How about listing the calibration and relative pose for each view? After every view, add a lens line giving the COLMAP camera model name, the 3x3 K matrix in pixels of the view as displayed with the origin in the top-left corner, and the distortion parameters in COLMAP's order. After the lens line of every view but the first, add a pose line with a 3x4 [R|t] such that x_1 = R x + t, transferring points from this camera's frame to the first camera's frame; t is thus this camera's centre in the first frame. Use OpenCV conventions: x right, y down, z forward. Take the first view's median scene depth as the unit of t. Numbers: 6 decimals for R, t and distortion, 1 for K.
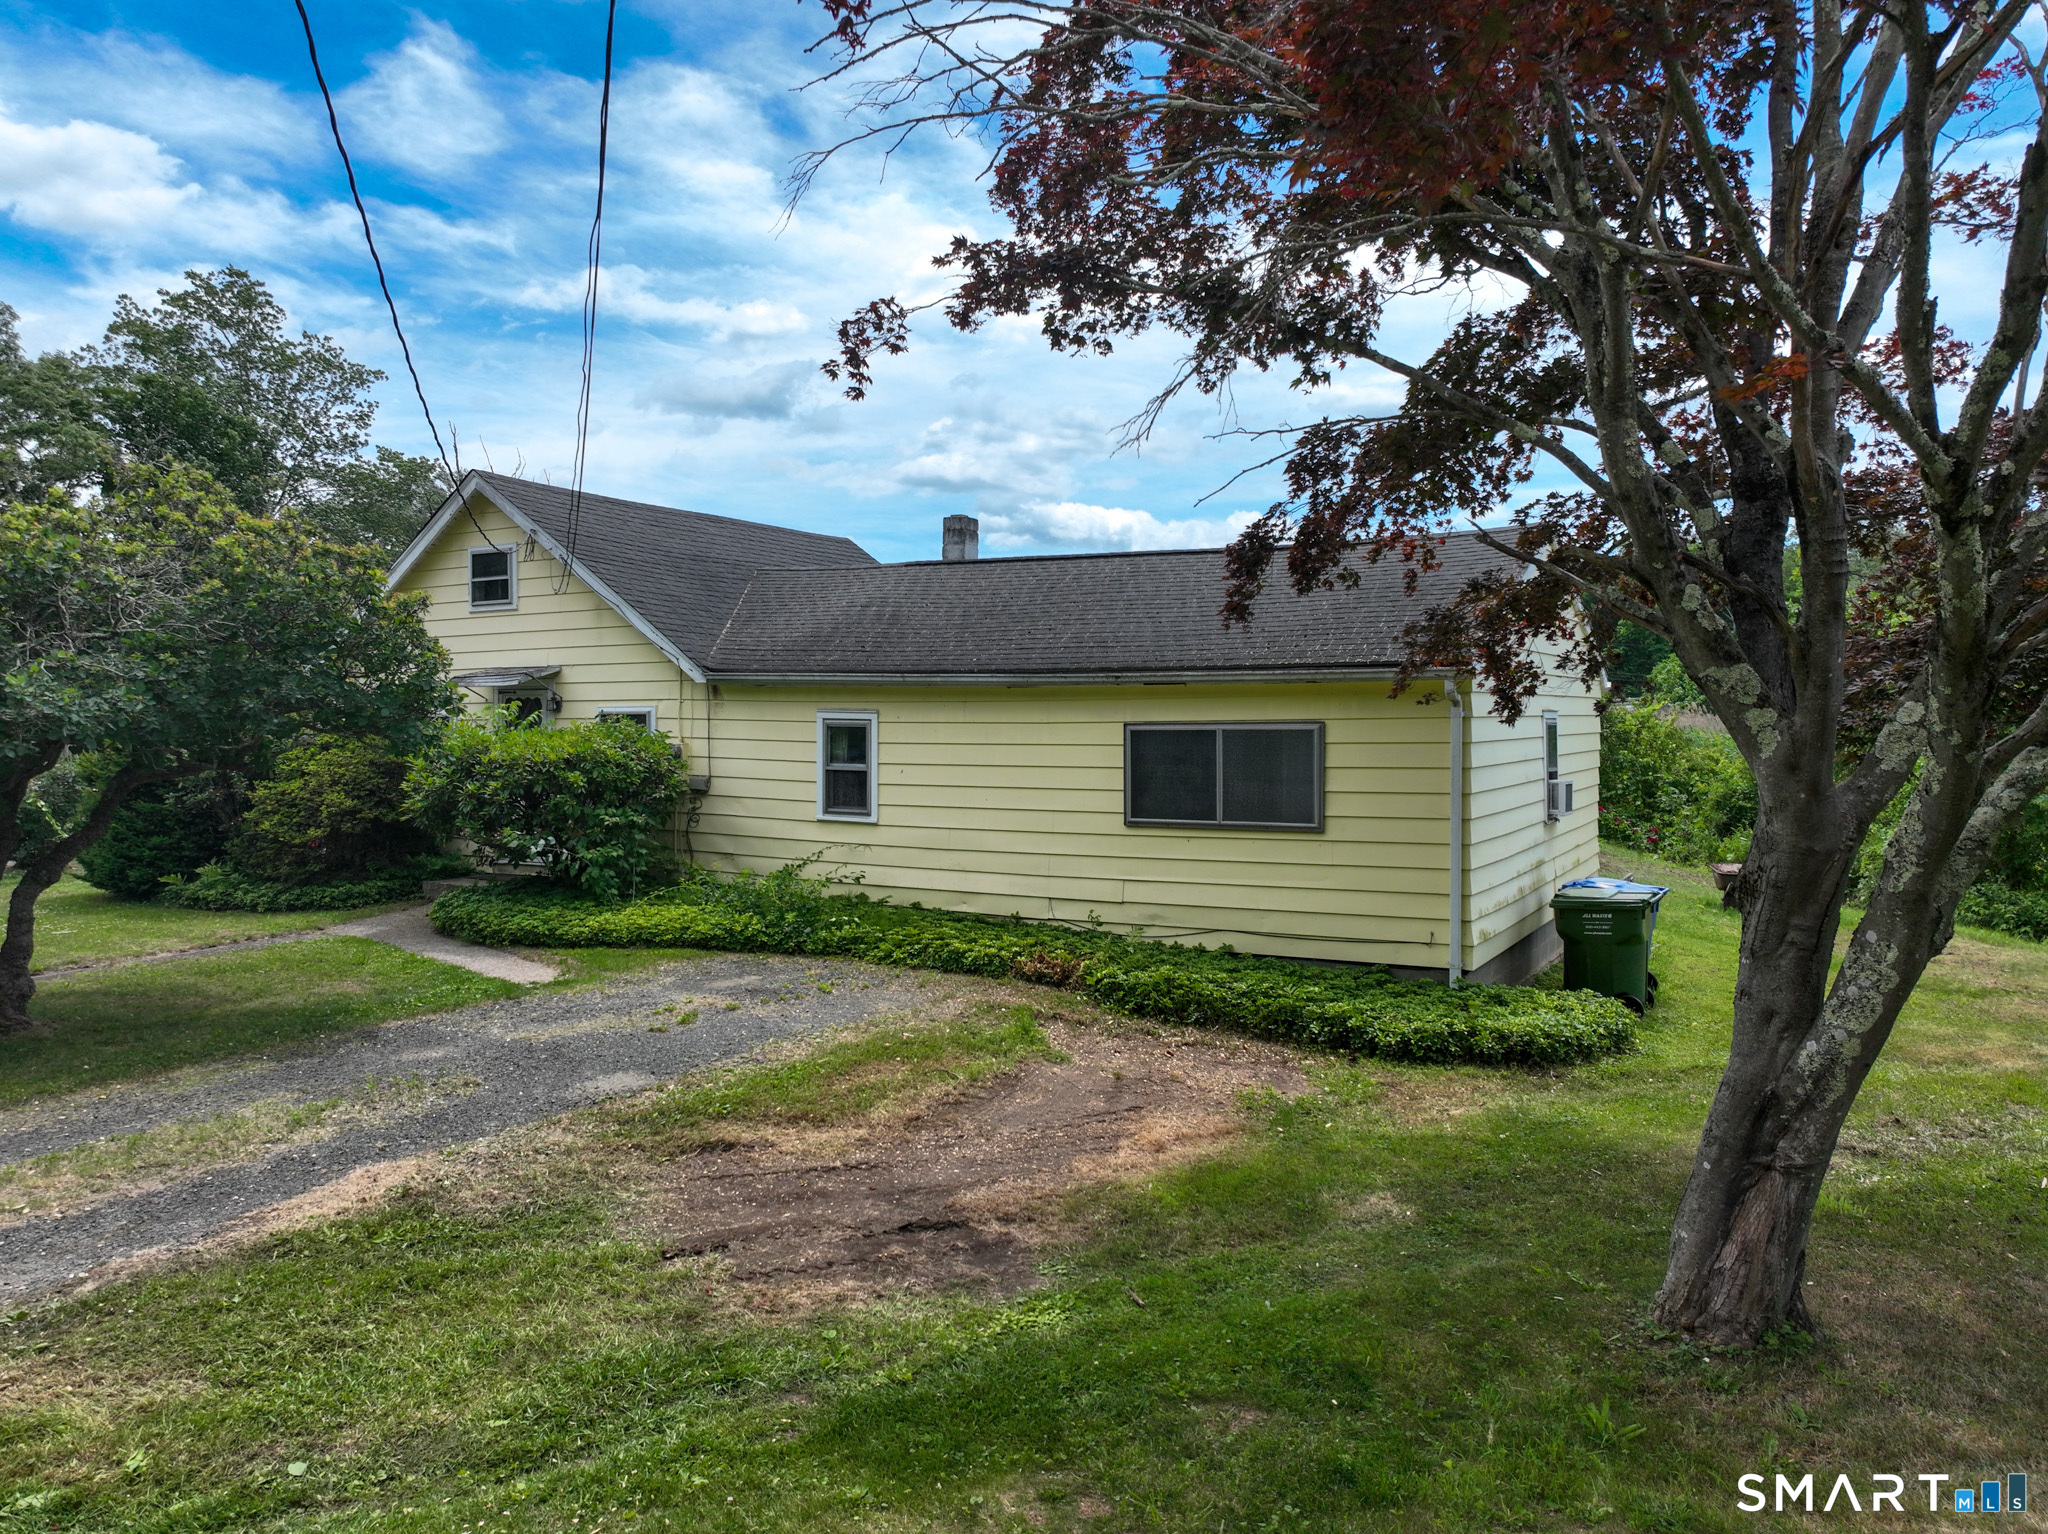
lens RADIAL K [[1427.5, 0, 1024.4], [0, 1427.5, 762.9], [0, 0, 1]] dist [-0.001364, -0.000281]
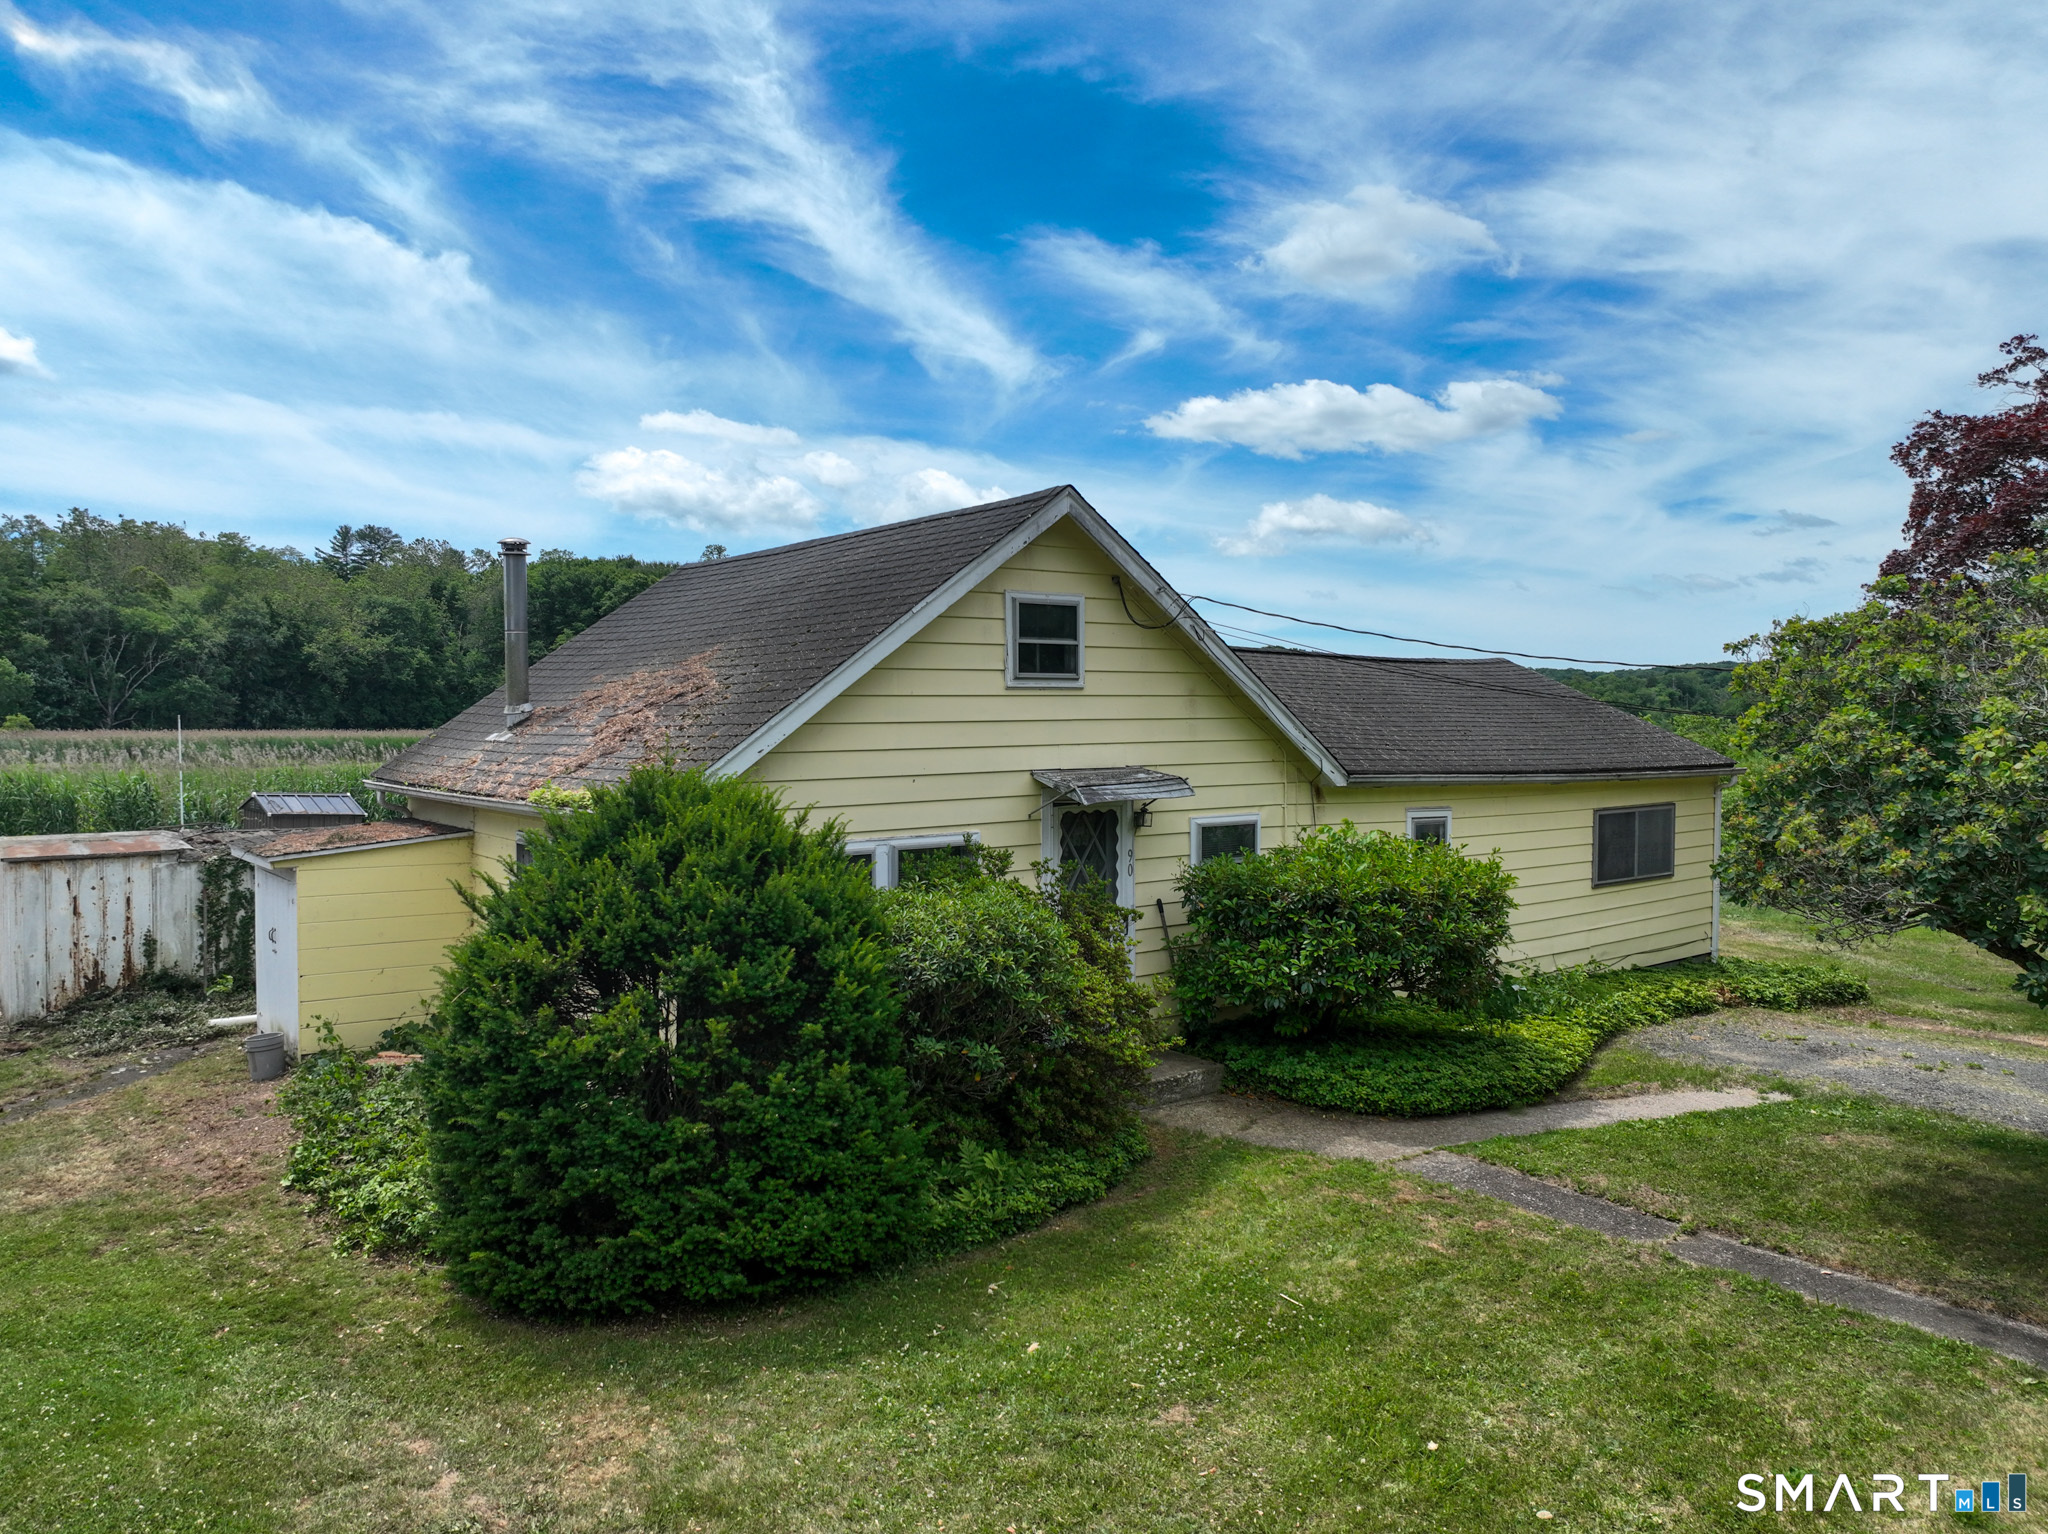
lens RADIAL K [[1427.5, 0, 1024.4], [0, 1427.5, 768.4], [0, 0, 1]] dist [-0.001364, -0.000281]
pose [[0.379253, -0.036063, 0.924590, -1.324439], [0.024487, 0.999281, 0.028932, -0.115203], [-0.924969, 0.011667, 0.379864, 0.980744]]
